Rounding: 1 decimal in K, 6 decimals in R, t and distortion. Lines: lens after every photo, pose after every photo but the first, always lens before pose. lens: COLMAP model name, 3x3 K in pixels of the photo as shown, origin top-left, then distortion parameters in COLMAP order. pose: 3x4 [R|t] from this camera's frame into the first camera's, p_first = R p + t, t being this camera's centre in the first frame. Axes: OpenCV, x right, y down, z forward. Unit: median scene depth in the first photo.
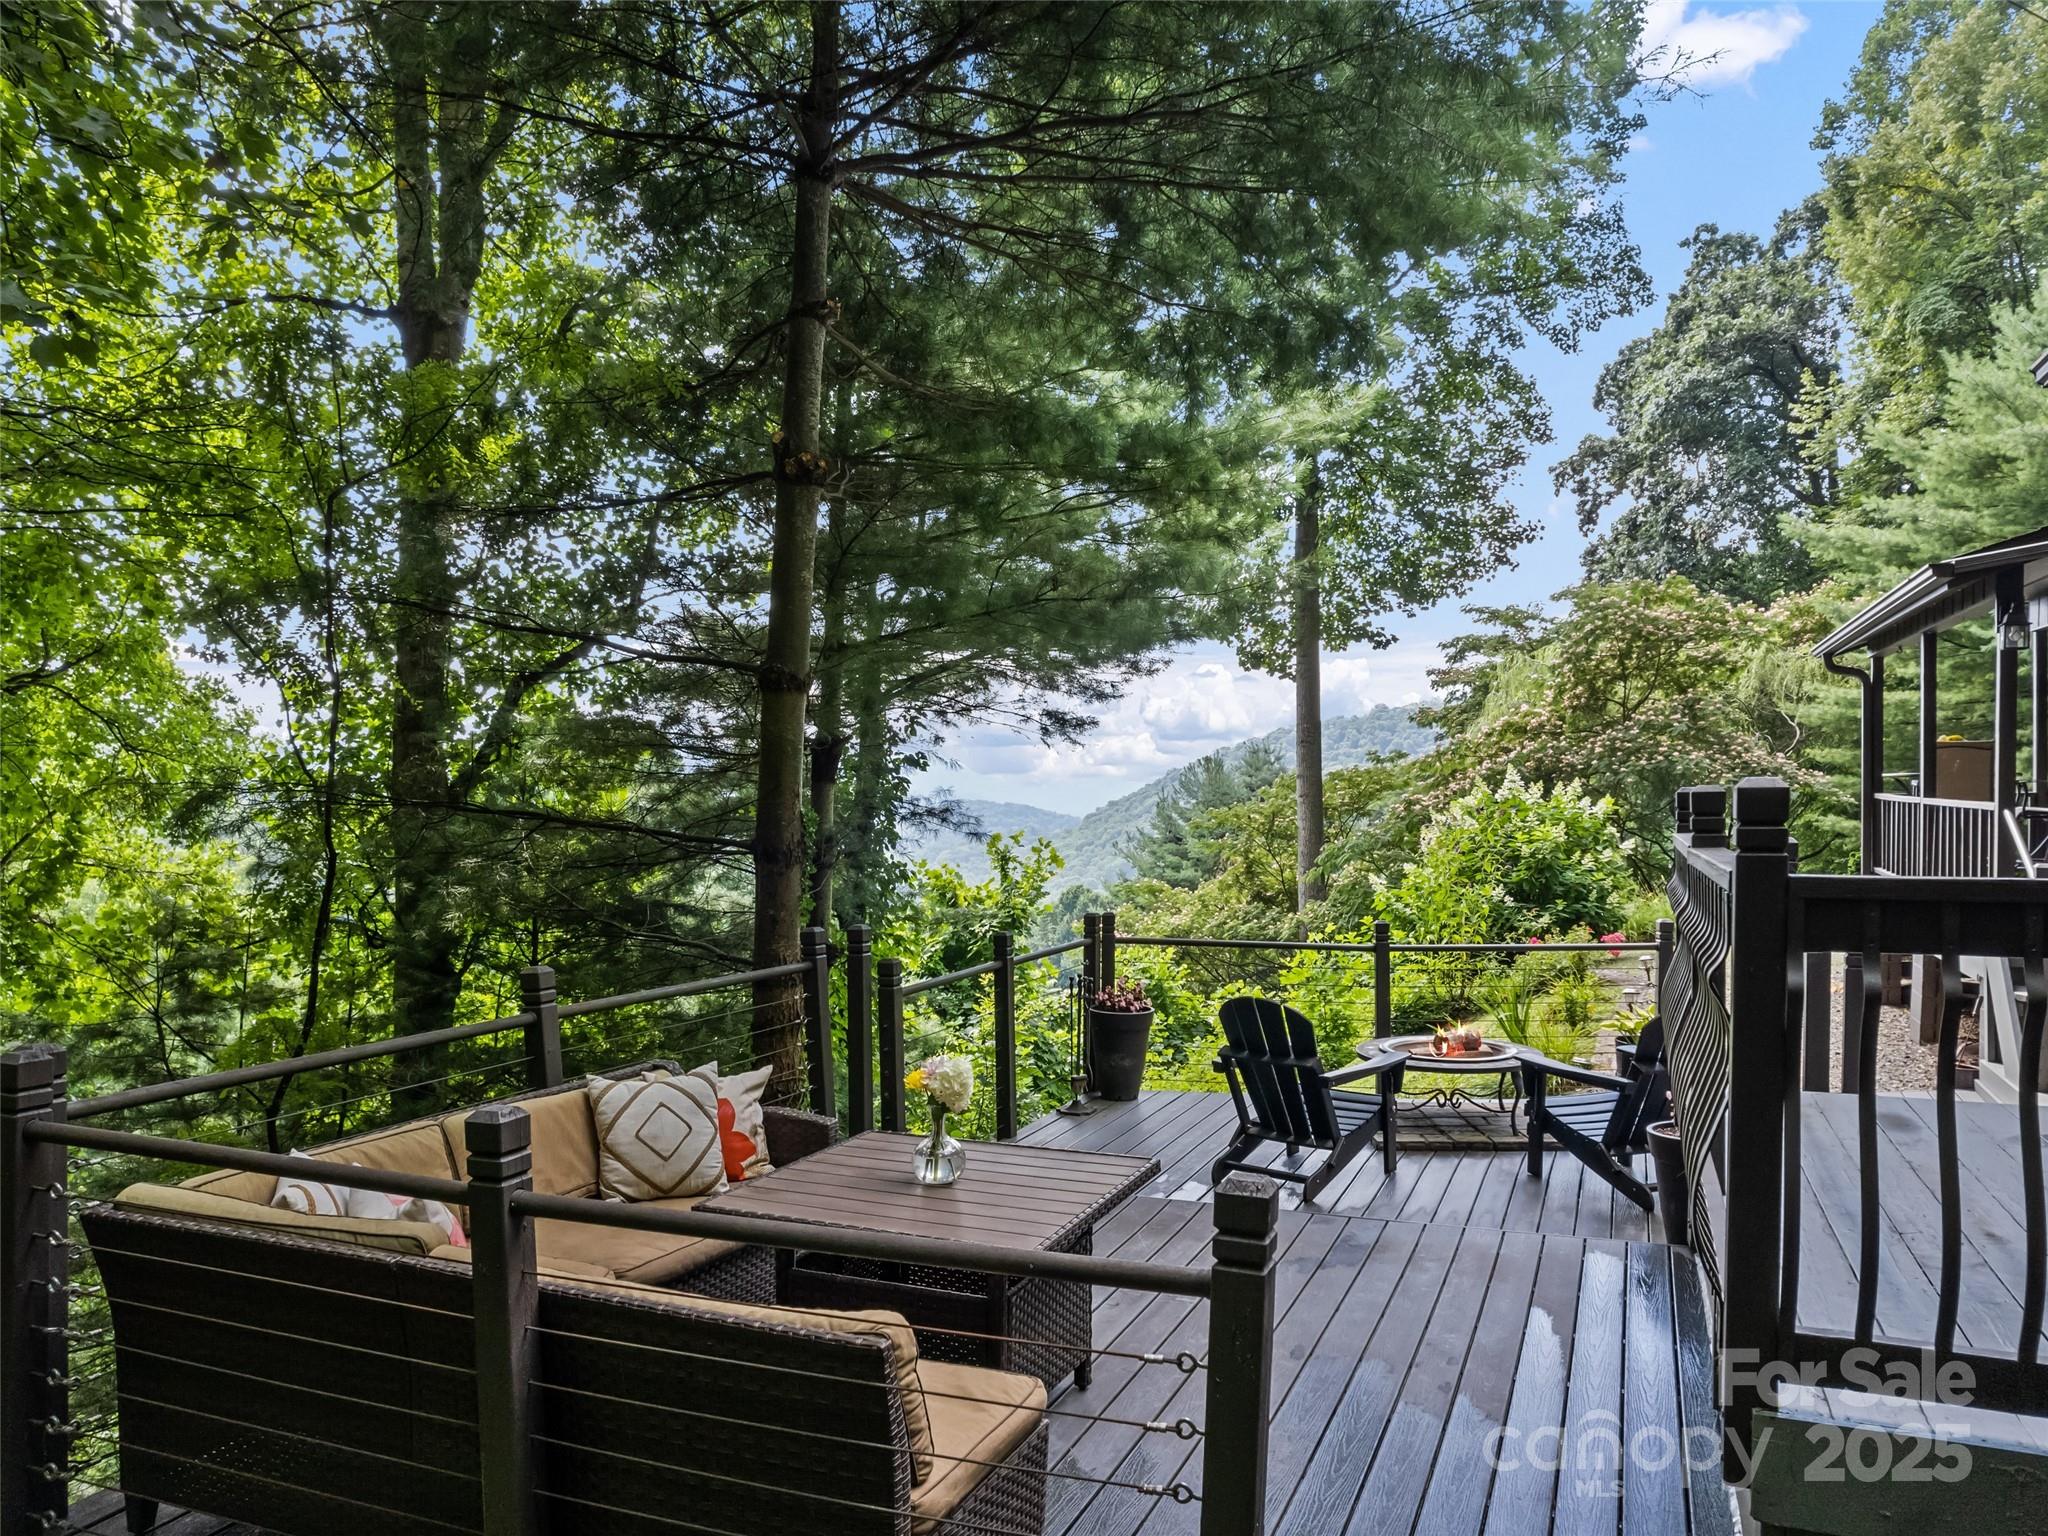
lens RADIAL K [[1566.5, 0, 1027.5], [0, 1566.5, 777.2], [0, 0, 1]] dist [-0.070853, -0.002023]
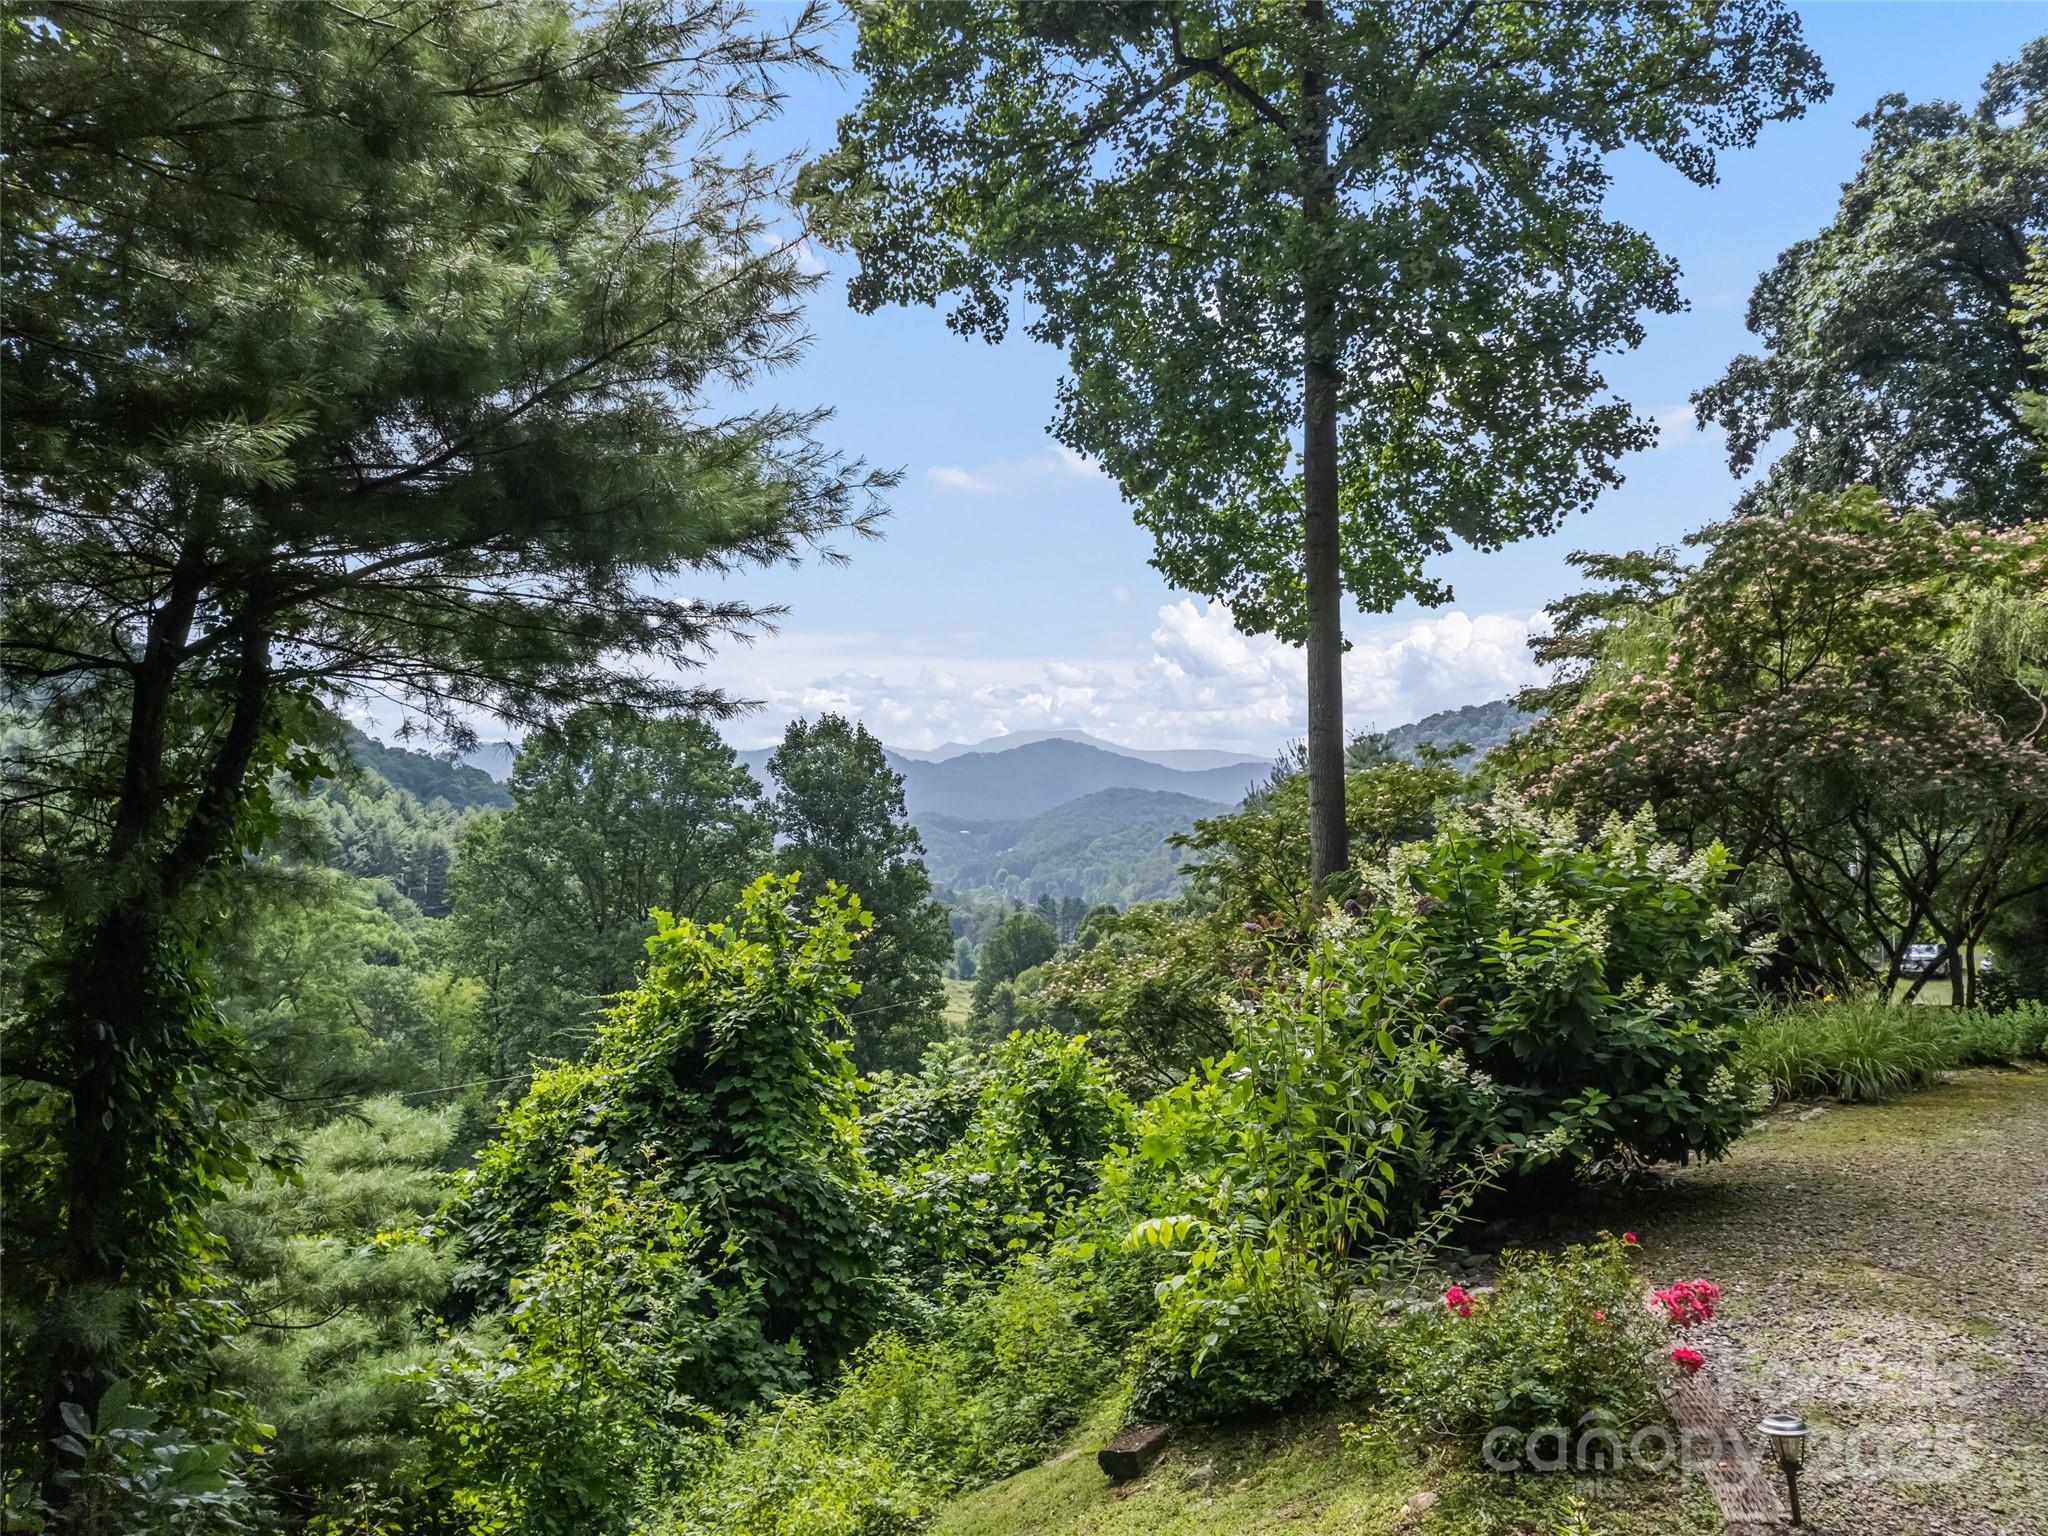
lens RADIAL K [[1500.0, 0, 1017.3], [0, 1500.0, 759.8], [0, 0, 1]] dist [-0.077005, 0.054841]
pose [[0.992772, -0.009686, -0.119628, 0.092128], [0.009127, 0.999945, -0.005221, -0.005078], [0.119672, 0.004091, 0.992805, 0.224481]]
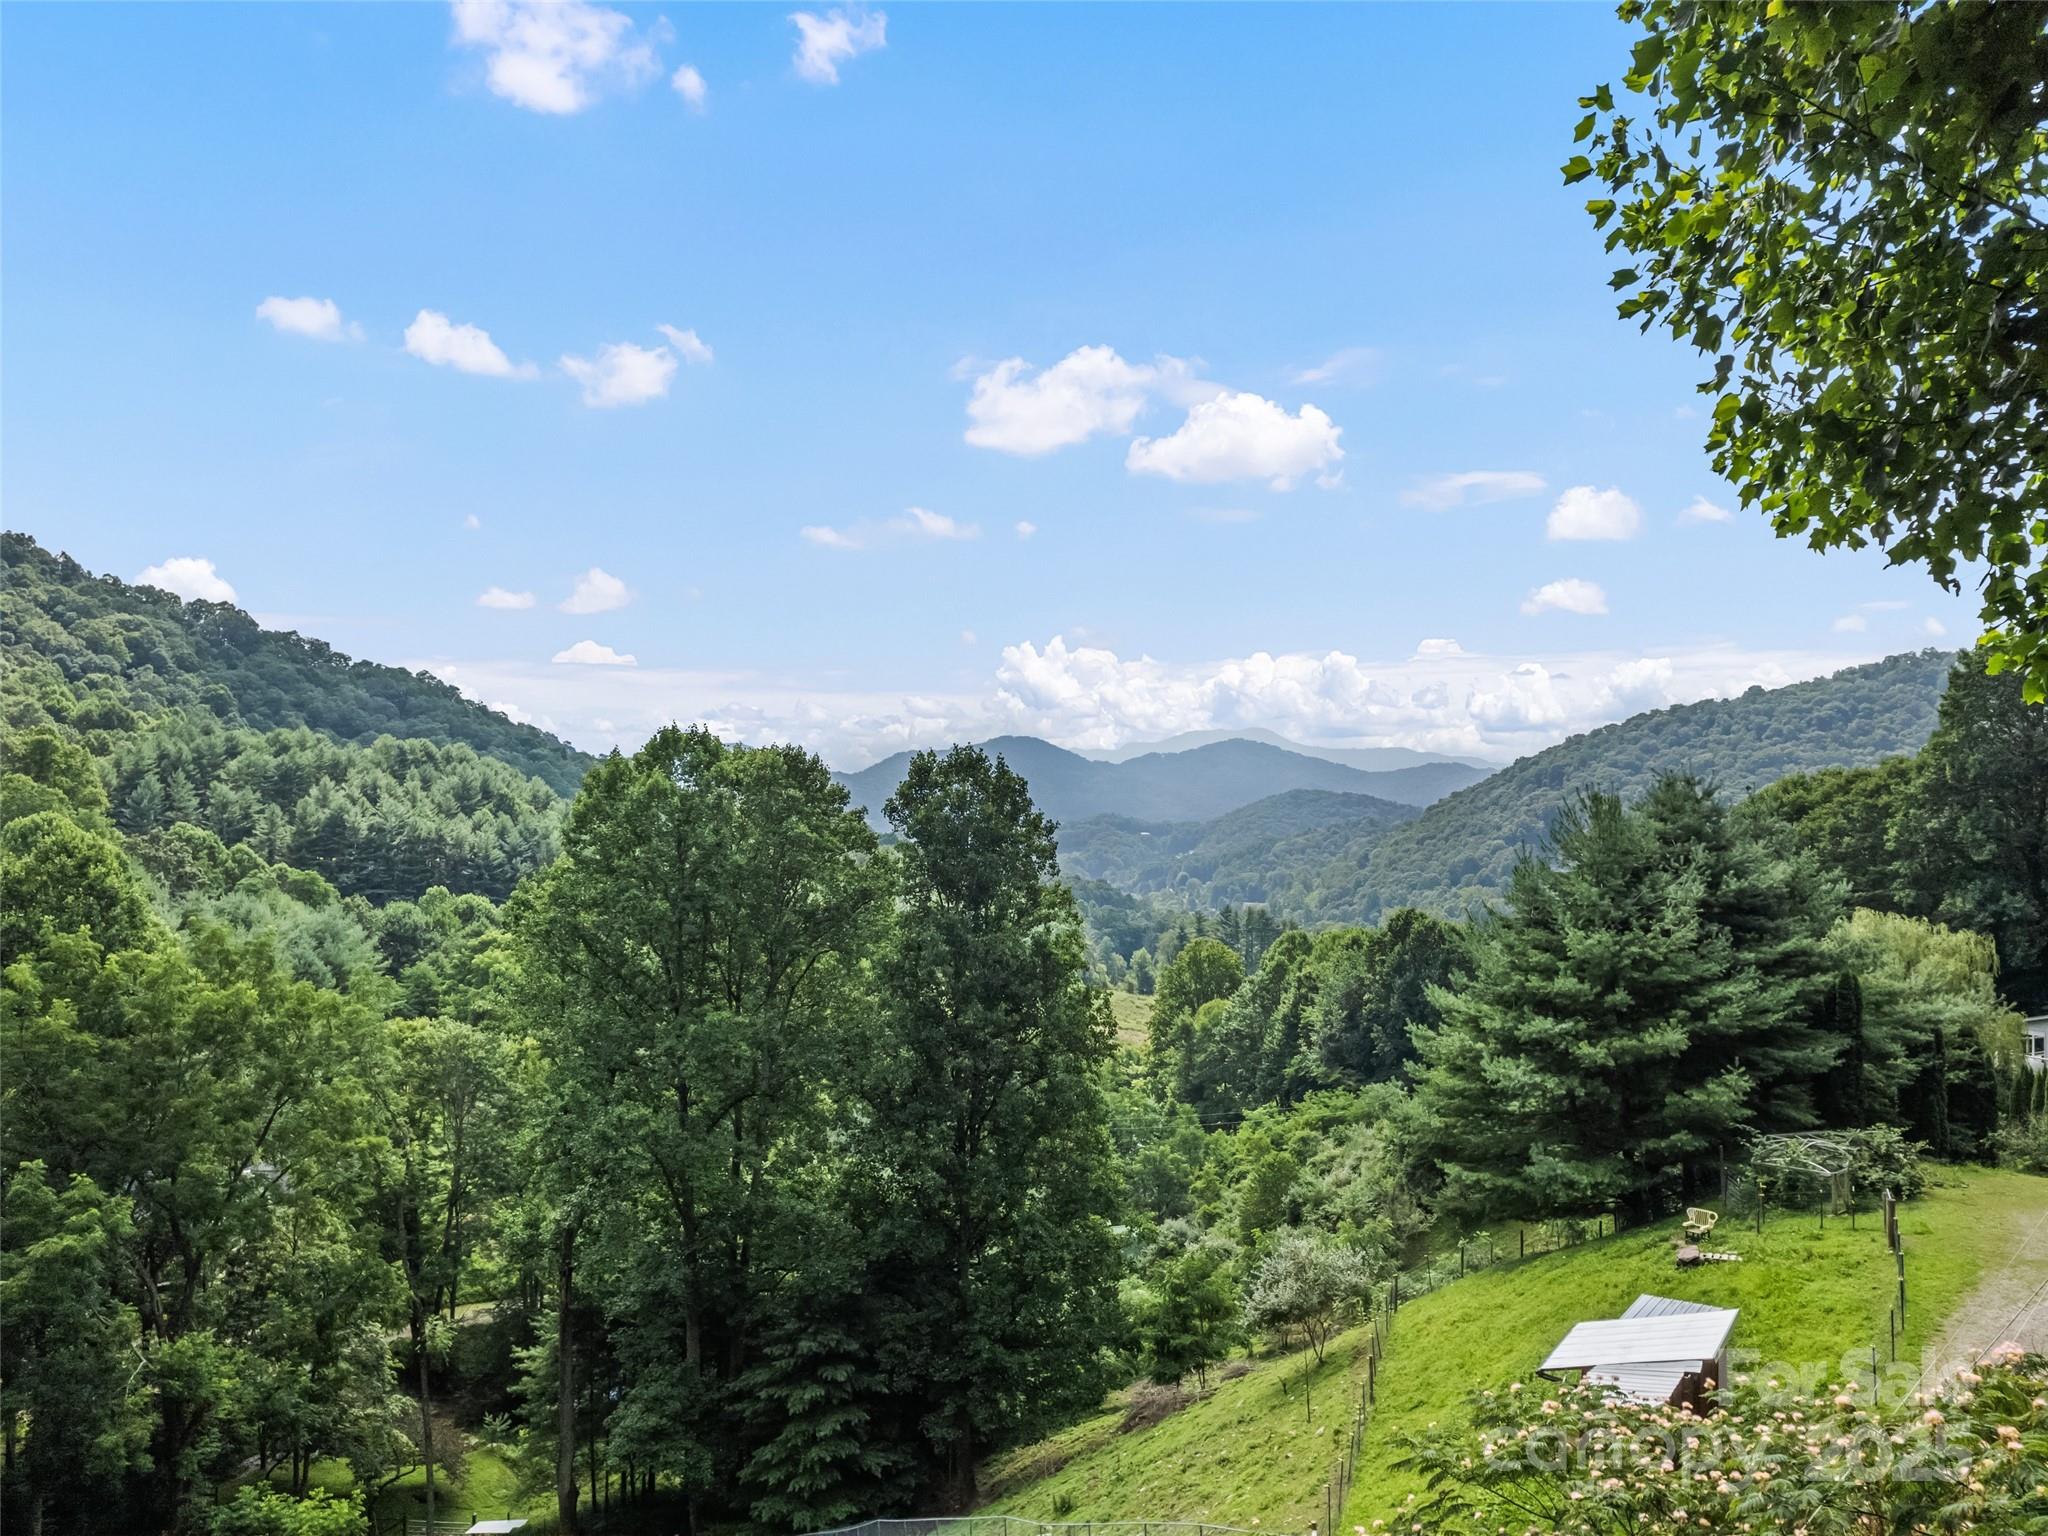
lens RADIAL K [[1500.0, 0, 1017.3], [0, 1500.0, 759.8], [0, 0, 1]] dist [-0.077005, 0.054841]
pose [[0.971224, -0.010581, -0.237933, 0.043038], [0.009227, 0.999934, -0.006804, -0.048993], [0.237989, 0.004413, 0.971258, 0.629536]]
